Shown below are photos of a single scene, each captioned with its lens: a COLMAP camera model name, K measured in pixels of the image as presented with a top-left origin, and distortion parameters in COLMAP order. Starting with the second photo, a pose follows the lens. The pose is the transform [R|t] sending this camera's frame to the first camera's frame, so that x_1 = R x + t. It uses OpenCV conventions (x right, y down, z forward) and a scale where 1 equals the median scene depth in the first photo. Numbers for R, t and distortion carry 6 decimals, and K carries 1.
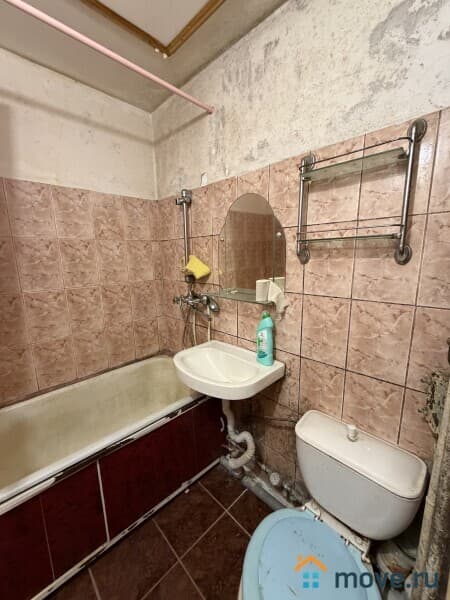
lens RADIAL K [[238.9, 0, 224.6], [0, 238.9, 297.6], [0, 0, 1]] dist [0.000238, -0.000102]
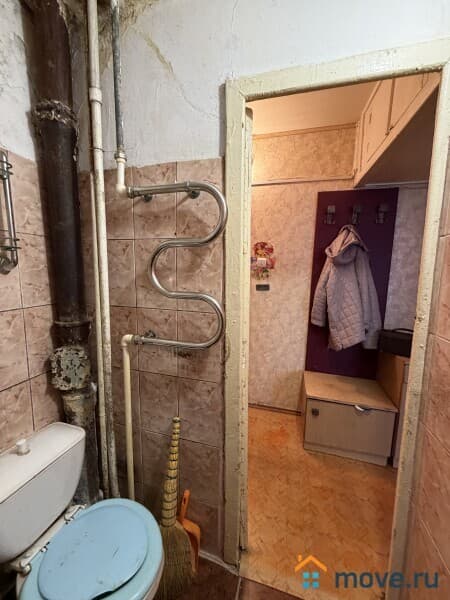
lens RADIAL K [[238.9, 0, 224.6], [0, 238.9, 297.6], [0, 0, 1]] dist [0.000238, -0.000102]
pose [[-0.497346, -0.098972, 0.861889, -0.557543], [0.137821, 0.971842, 0.191126, -0.083224], [-0.856535, 0.213842, -0.469701, 0.533788]]
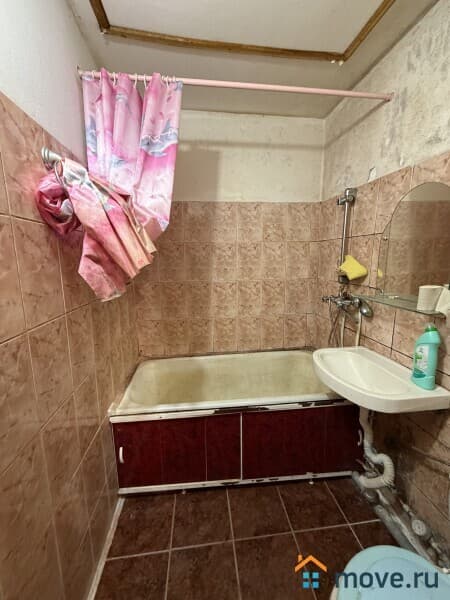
lens RADIAL K [[238.9, 0, 224.6], [0, 238.9, 297.6], [0, 0, 1]] dist [0.000238, -0.000102]
pose [[0.787857, 0.113024, -0.605398, 0.083585], [-0.111370, 0.992956, 0.040444, 0.011631], [0.605705, 0.035559, 0.794895, -0.081811]]
